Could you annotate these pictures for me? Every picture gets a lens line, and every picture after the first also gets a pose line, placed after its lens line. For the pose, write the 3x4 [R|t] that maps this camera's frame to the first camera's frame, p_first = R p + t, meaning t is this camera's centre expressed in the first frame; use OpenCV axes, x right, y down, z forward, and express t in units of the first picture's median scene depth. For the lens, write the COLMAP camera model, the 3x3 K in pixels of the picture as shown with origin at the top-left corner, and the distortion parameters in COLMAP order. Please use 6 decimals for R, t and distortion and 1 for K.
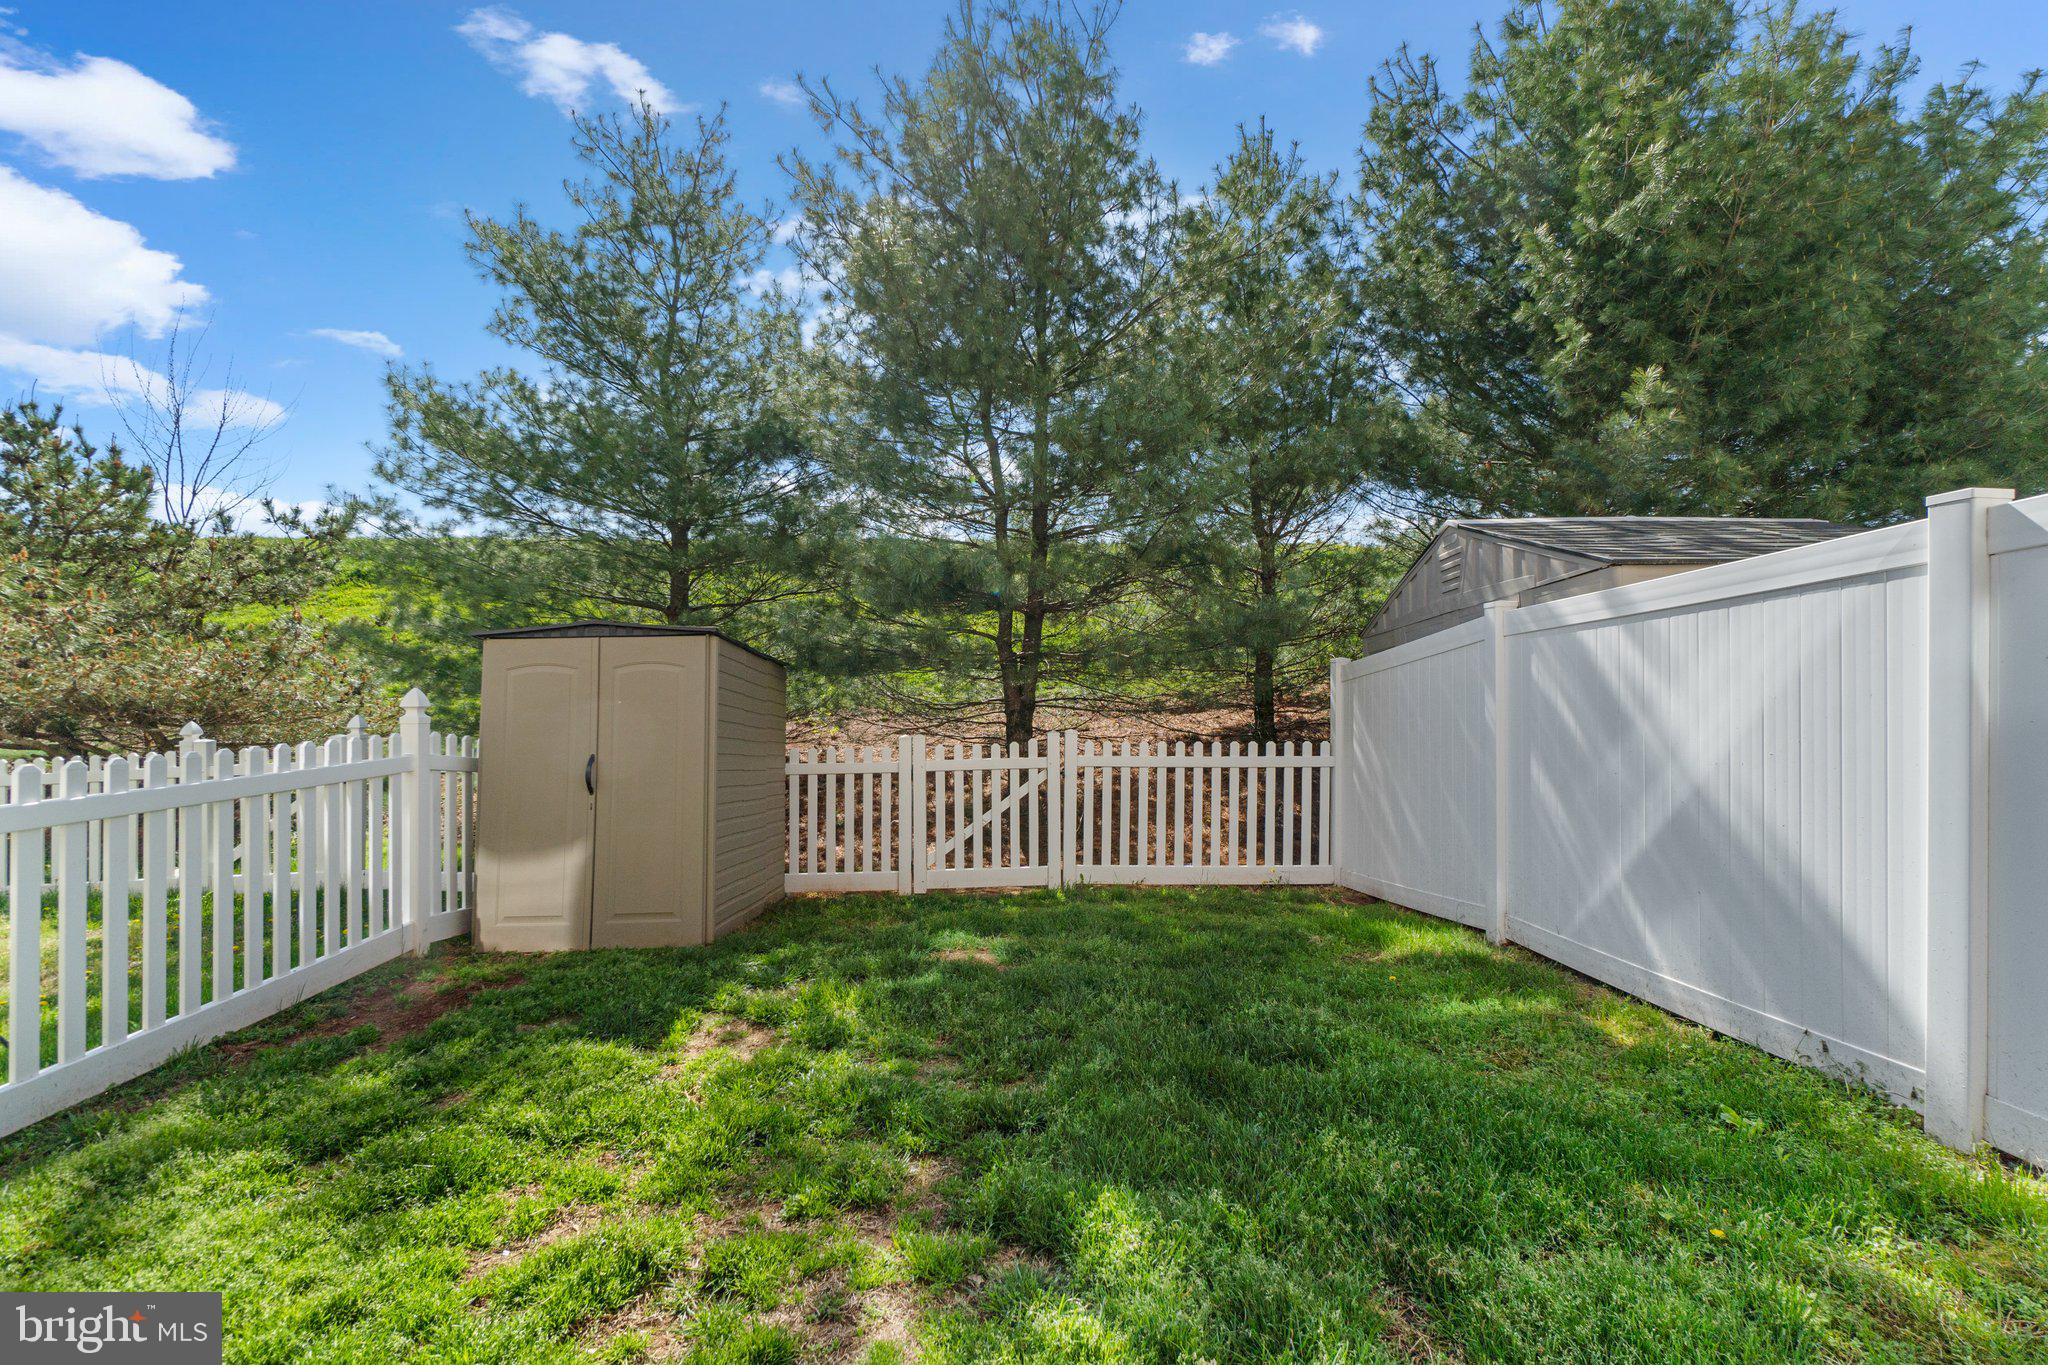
lens RADIAL K [[891.1, 0, 1013.7], [0, 891.1, 679.7], [0, 0, 1]] dist [0.000289, -0.000024]
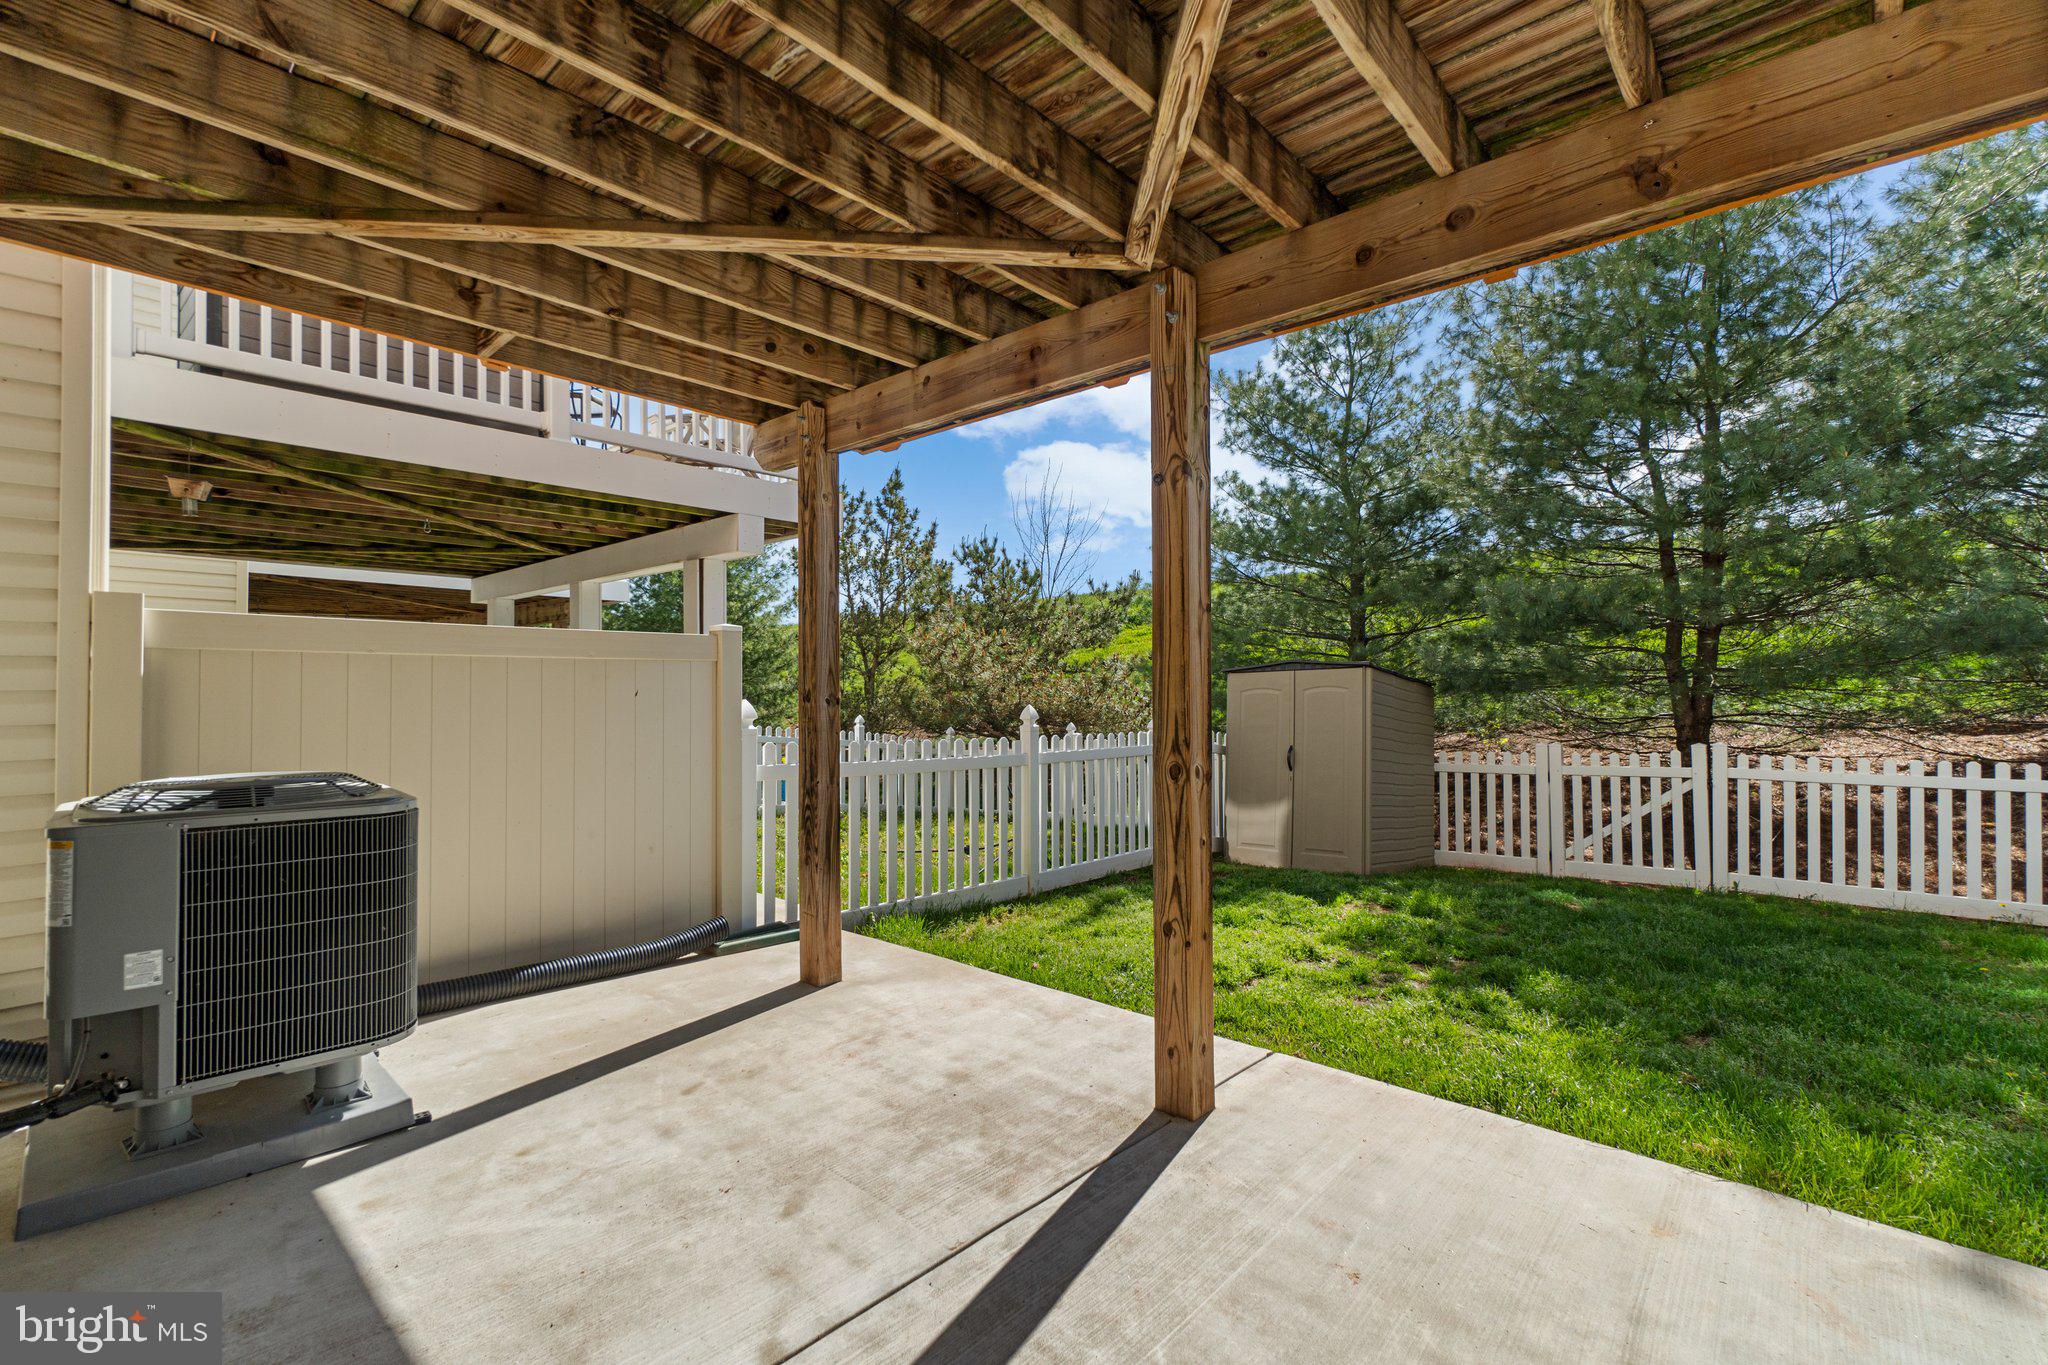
lens RADIAL K [[891.1, 0, 1013.7], [0, 891.1, 679.7], [0, 0, 1]] dist [0.000289, -0.000024]
pose [[0.734877, -0.016749, -0.677994, 0.131197], [0.005859, 0.999814, -0.018349, -0.003615], [0.678176, 0.009512, 0.734838, -0.272962]]
